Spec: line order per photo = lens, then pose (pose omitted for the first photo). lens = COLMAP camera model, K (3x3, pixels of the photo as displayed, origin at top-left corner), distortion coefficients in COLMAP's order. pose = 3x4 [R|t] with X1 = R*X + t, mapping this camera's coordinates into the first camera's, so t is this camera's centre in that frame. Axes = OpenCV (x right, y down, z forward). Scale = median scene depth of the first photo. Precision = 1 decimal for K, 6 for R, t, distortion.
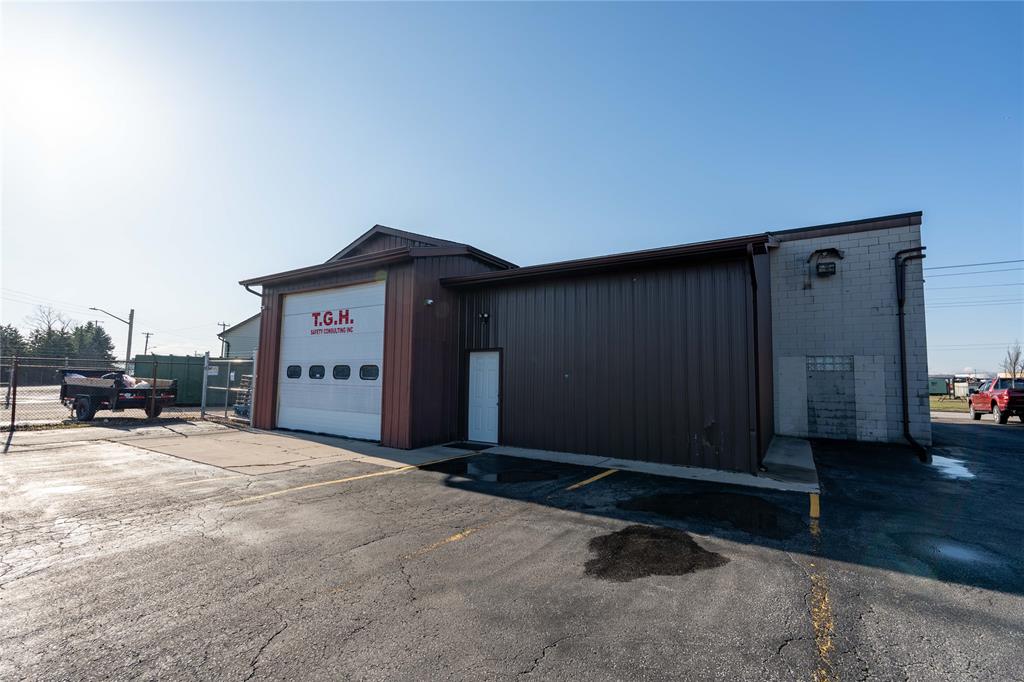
lens RADIAL K [[454.0, 0, 515.1], [0, 454.0, 342.4], [0, 0, 1]] dist [-0.003260, 0.000911]
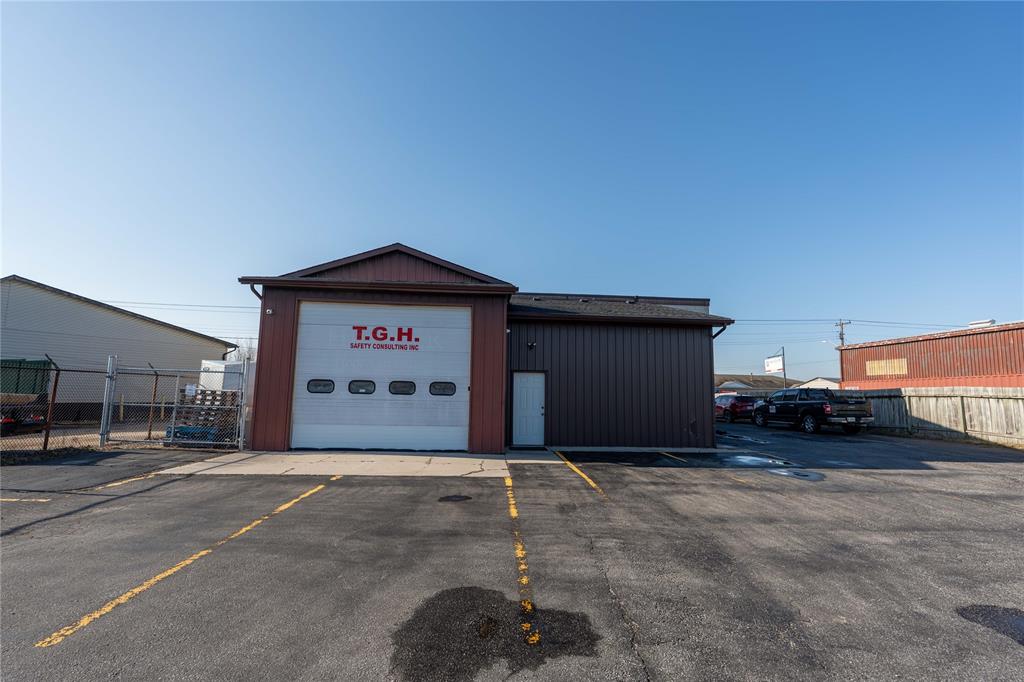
lens RADIAL K [[454.0, 0, 515.2], [0, 454.0, 343.4], [0, 0, 1]] dist [-0.003260, 0.000911]
pose [[0.804431, 0.065088, 0.590469, -0.770421], [-0.054627, 0.997873, -0.035575, -0.012316], [-0.591529, -0.003639, 0.806276, 0.014467]]
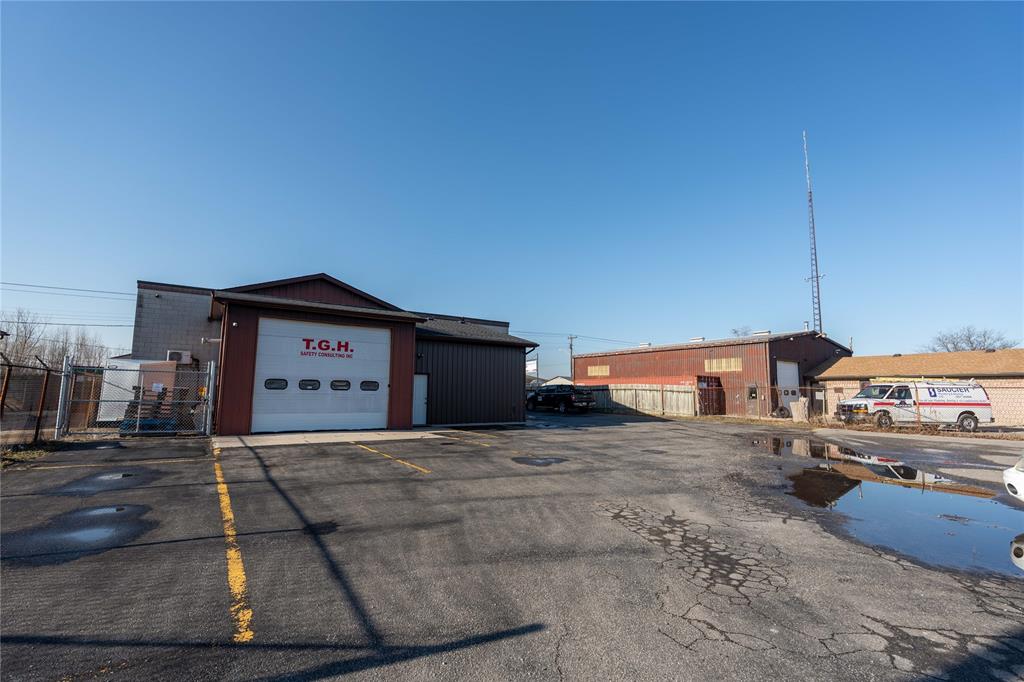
lens RADIAL K [[454.0, 0, 506.8], [0, 454.0, 339.2], [0, 0, 1]] dist [-0.003260, 0.000911]
pose [[0.409308, 0.094933, 0.907444, -1.433384], [-0.080024, 0.994475, -0.067942, -0.022616], [-0.908880, -0.044808, 0.414644, -0.056339]]
